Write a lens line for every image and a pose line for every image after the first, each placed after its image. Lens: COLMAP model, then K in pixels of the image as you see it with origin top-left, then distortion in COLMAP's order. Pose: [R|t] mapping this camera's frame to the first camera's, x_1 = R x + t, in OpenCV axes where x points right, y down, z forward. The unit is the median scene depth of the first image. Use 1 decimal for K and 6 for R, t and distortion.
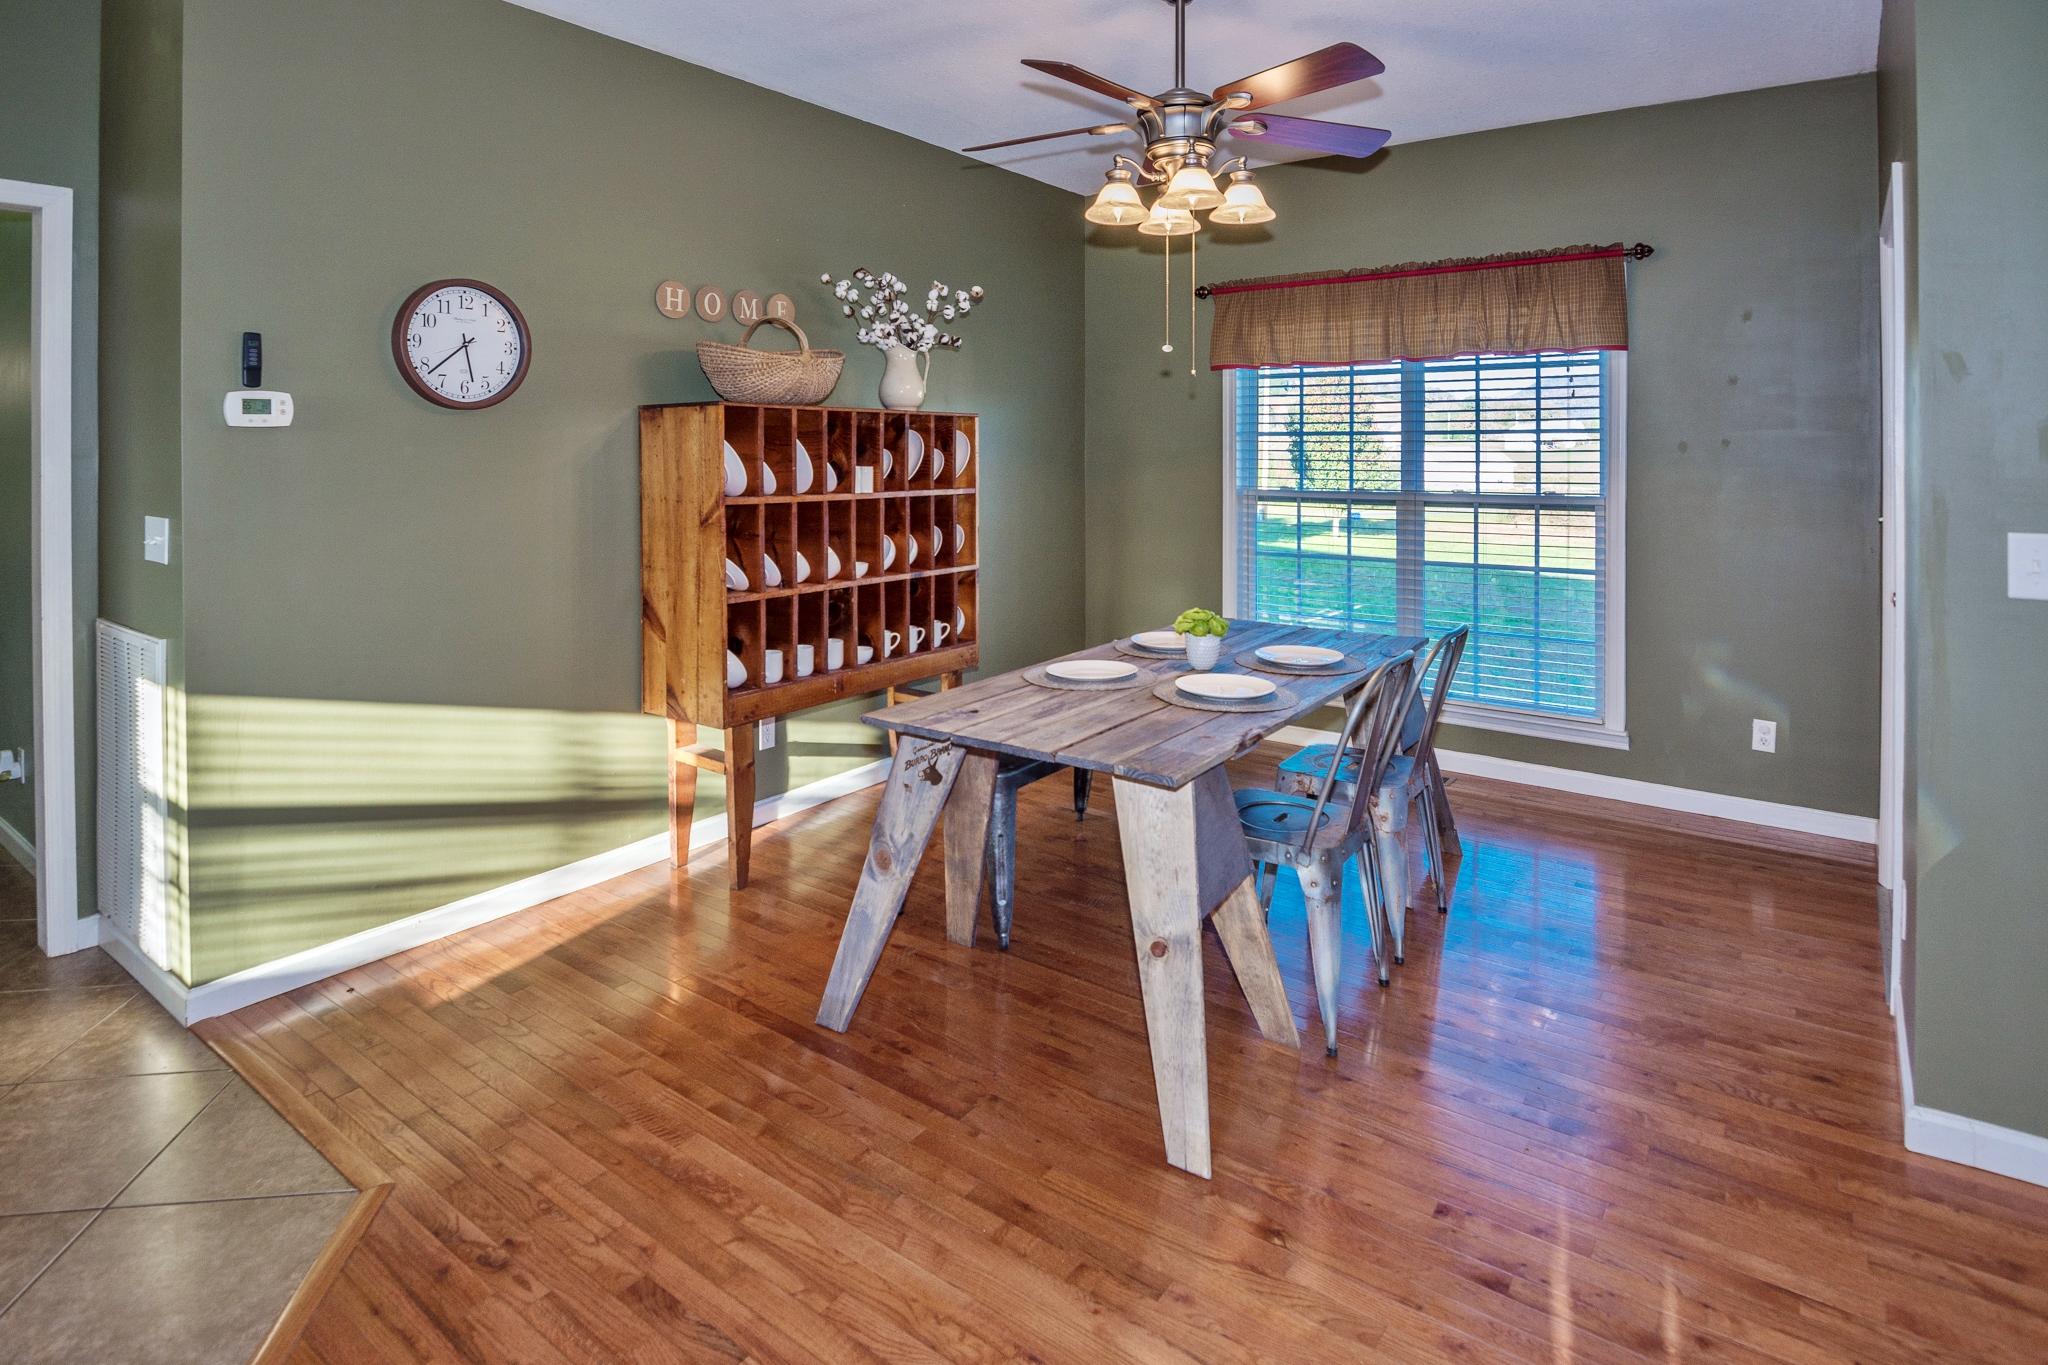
lens RADIAL K [[1072.7, 0, 1006.9], [0, 1072.7, 474.4], [0, 0, 1]] dist [-0.016513, -0.000370]
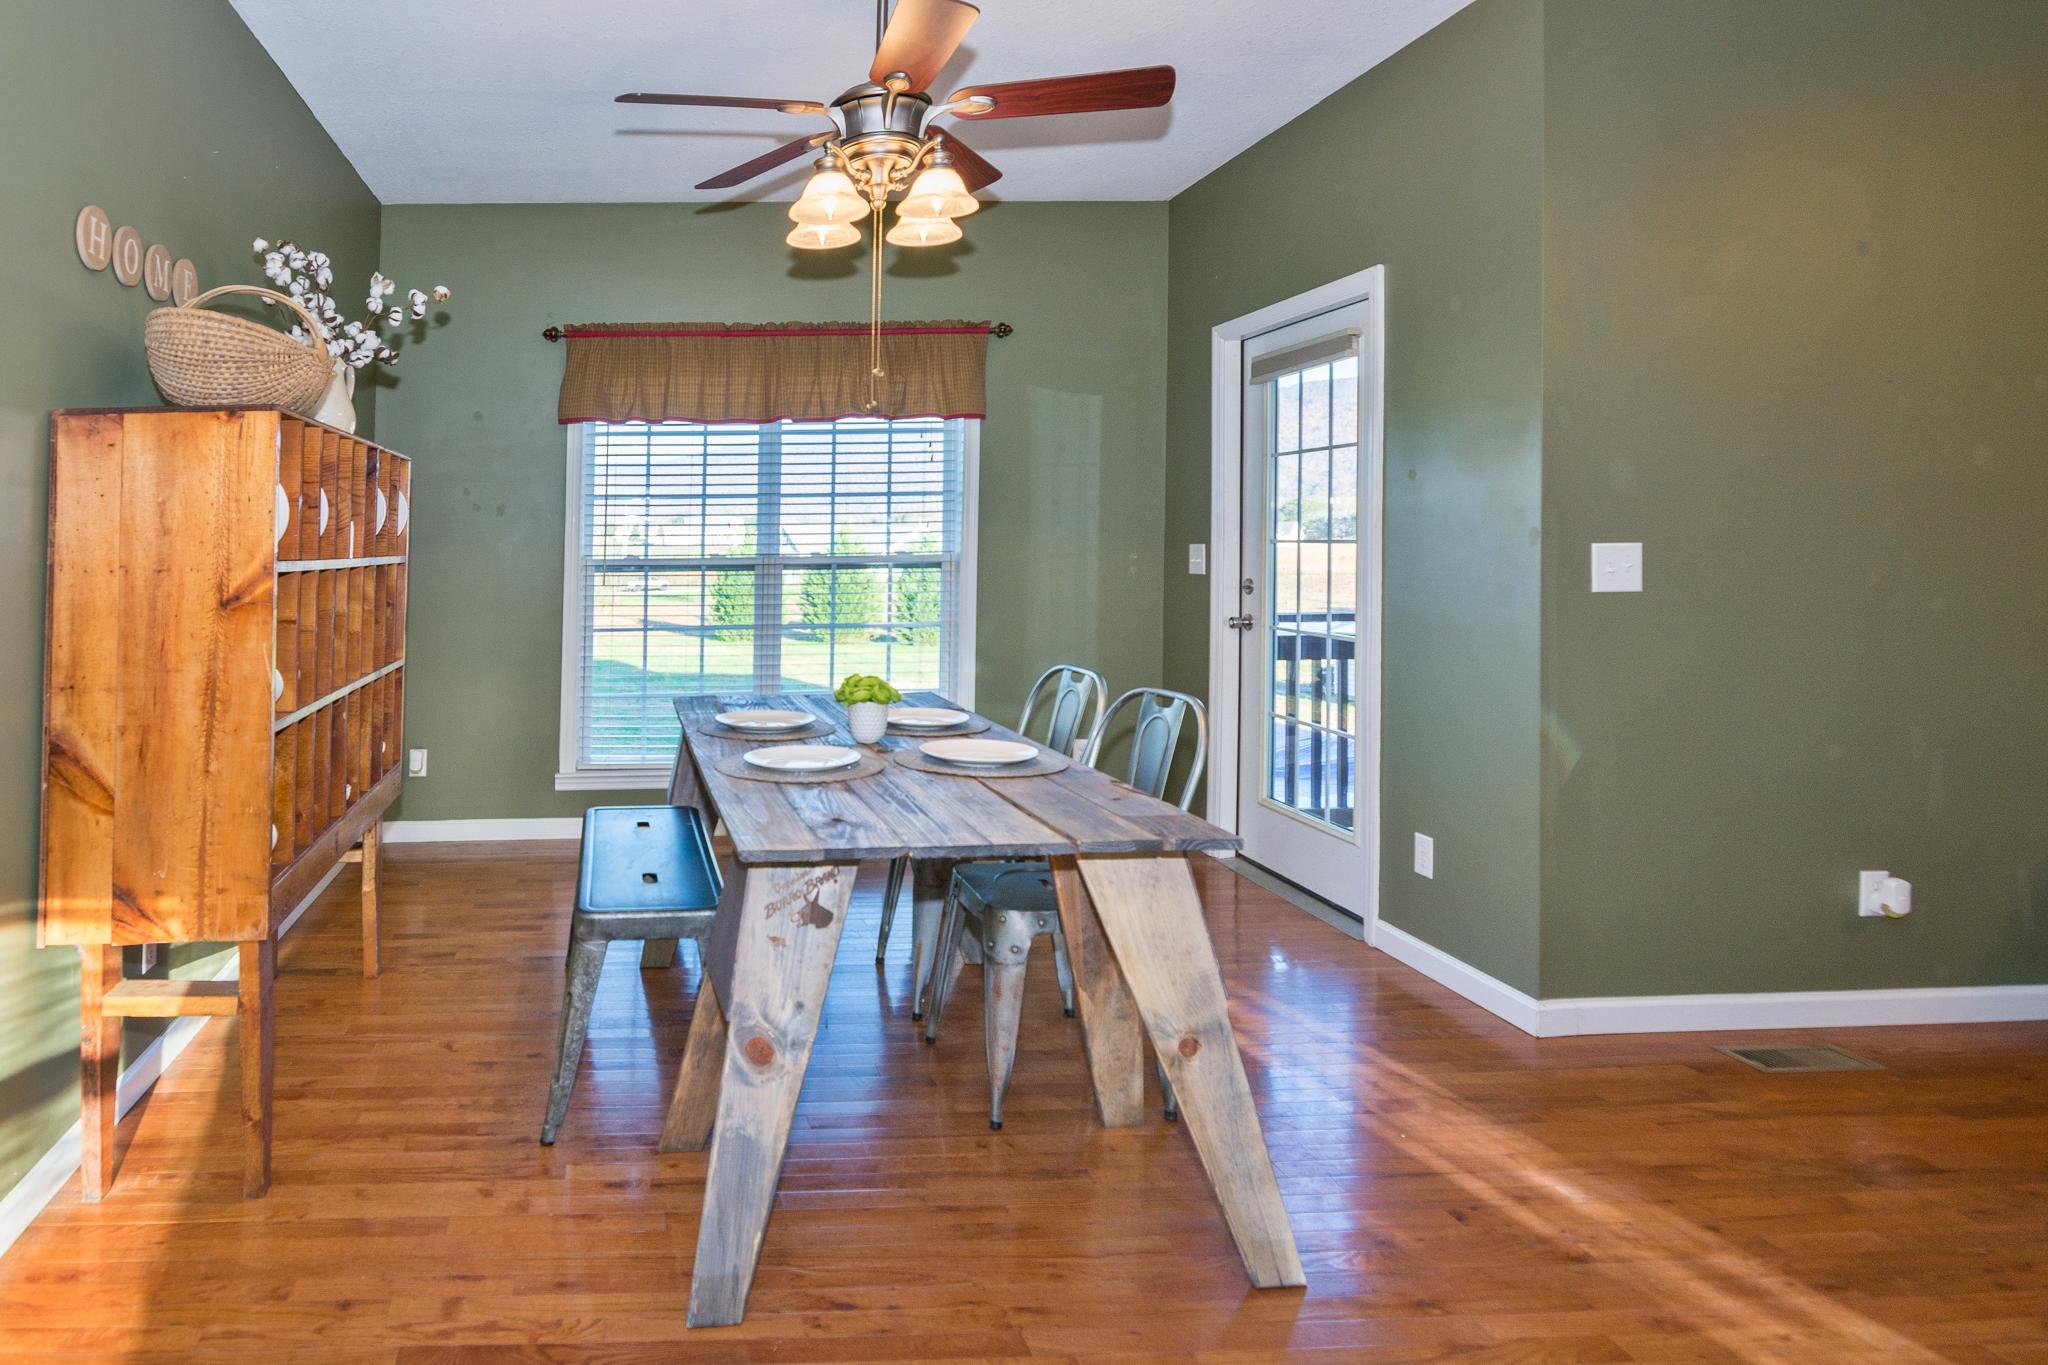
lens RADIAL K [[1149.8, 0, 695.2], [0, 1149.8, 513.3], [0, 0, 1]] dist [-0.011207, -0.003956]
pose [[0.783991, 0.006487, 0.620739, -0.451974], [0.024573, 0.998837, -0.041474, 0.025971], [-0.620286, 0.047768, 0.782920, 0.303635]]
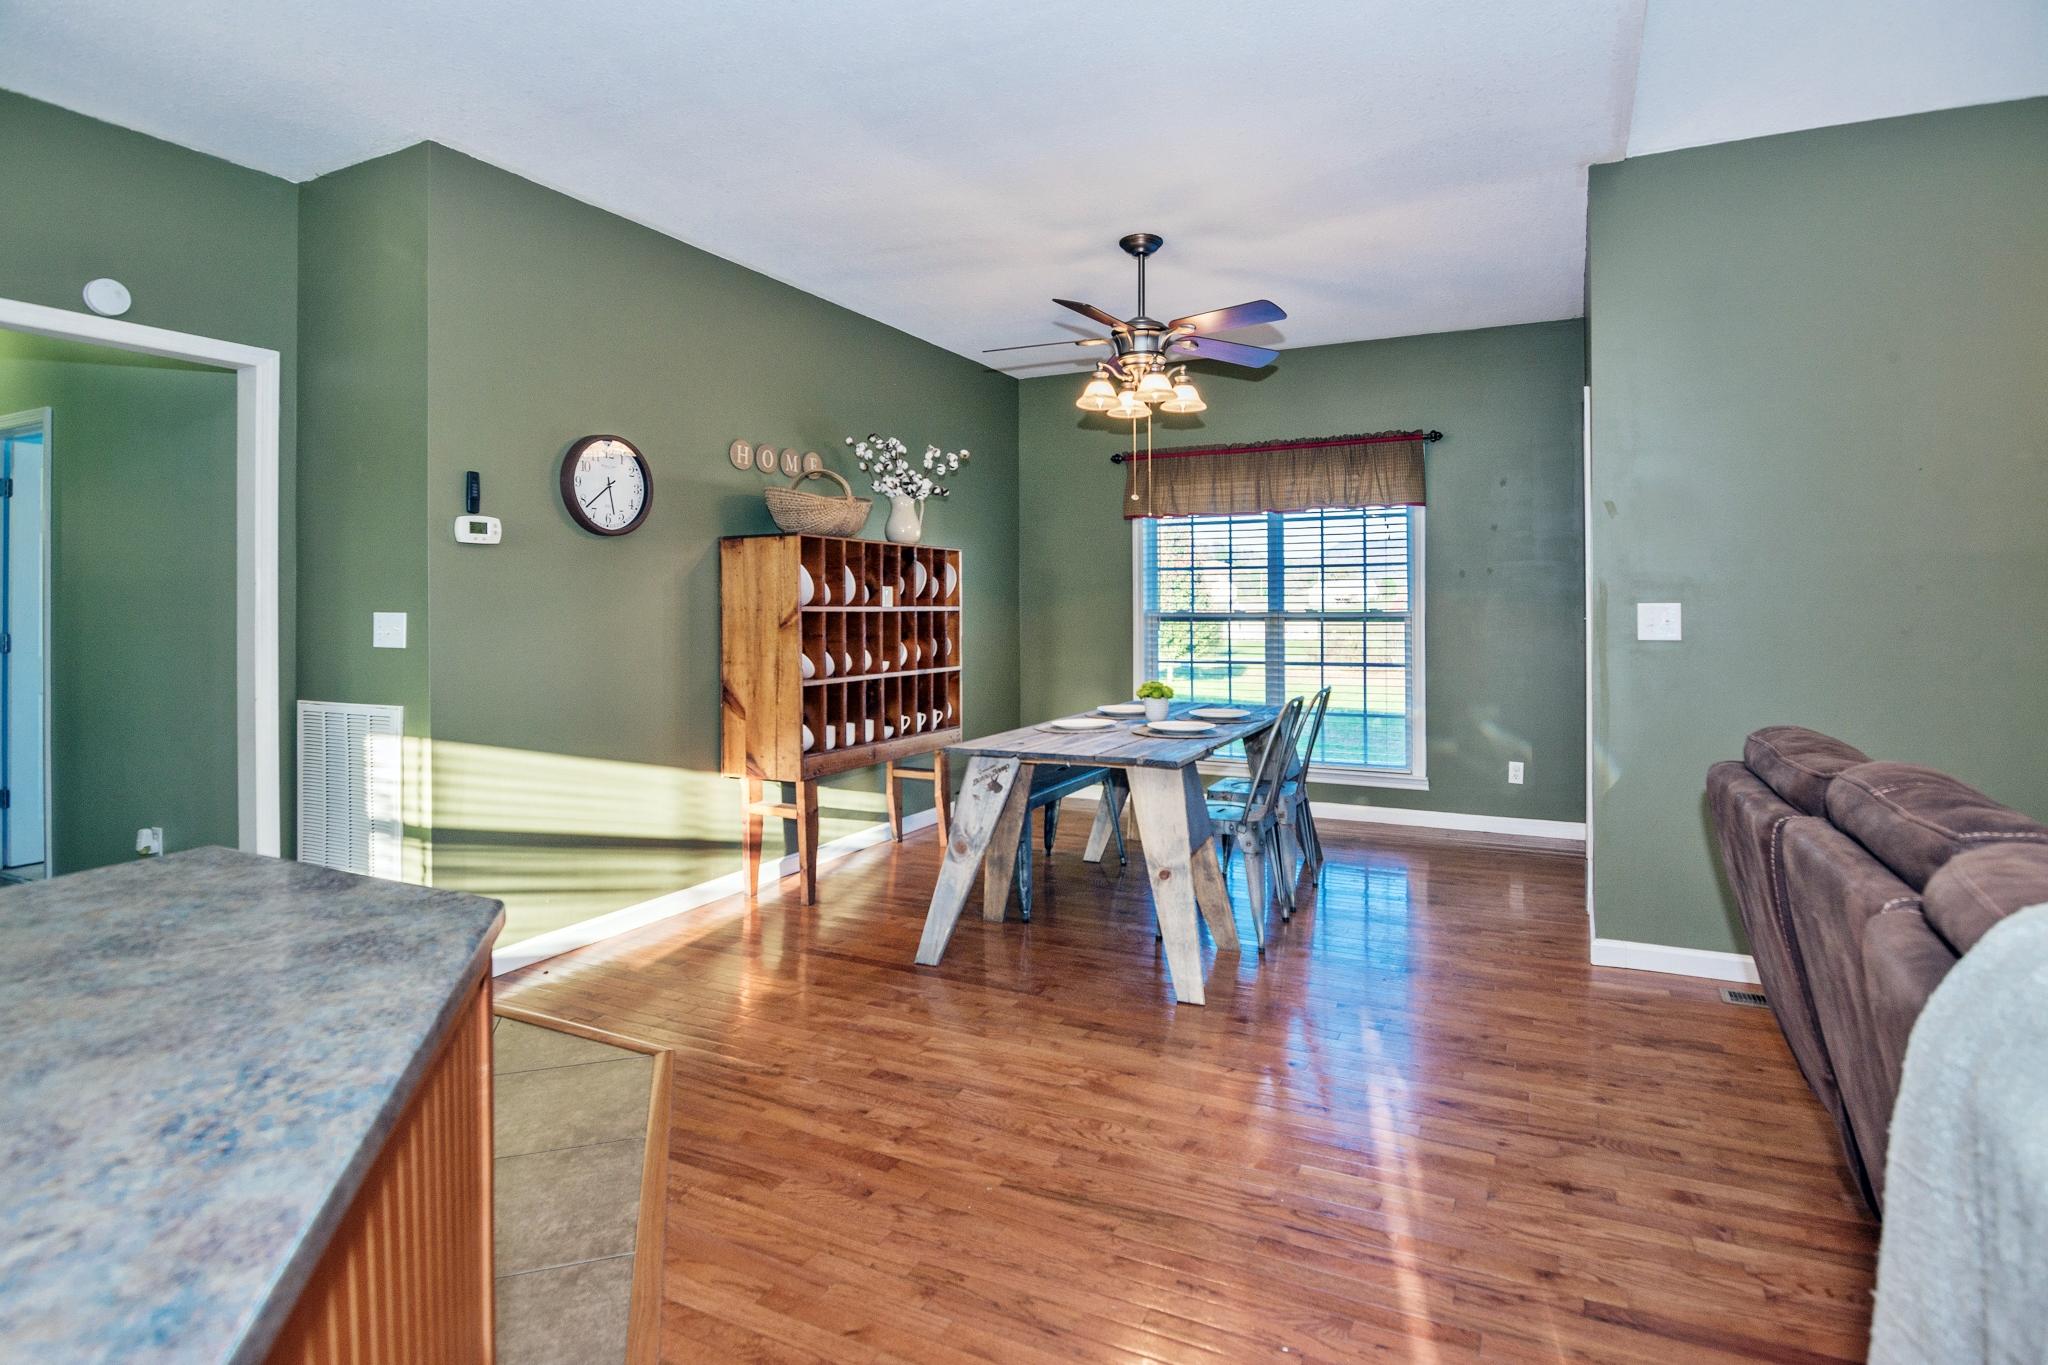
lens RADIAL K [[1031.0, 0, 1037.6], [0, 1031.0, 625.2], [0, 0, 1]] dist [-0.005548, -0.001510]
pose [[0.984030, -0.005644, 0.177913, -0.188089], [0.006662, 0.999965, -0.005120, 0.050291], [-0.177877, 0.006223, 0.984033, -0.281362]]
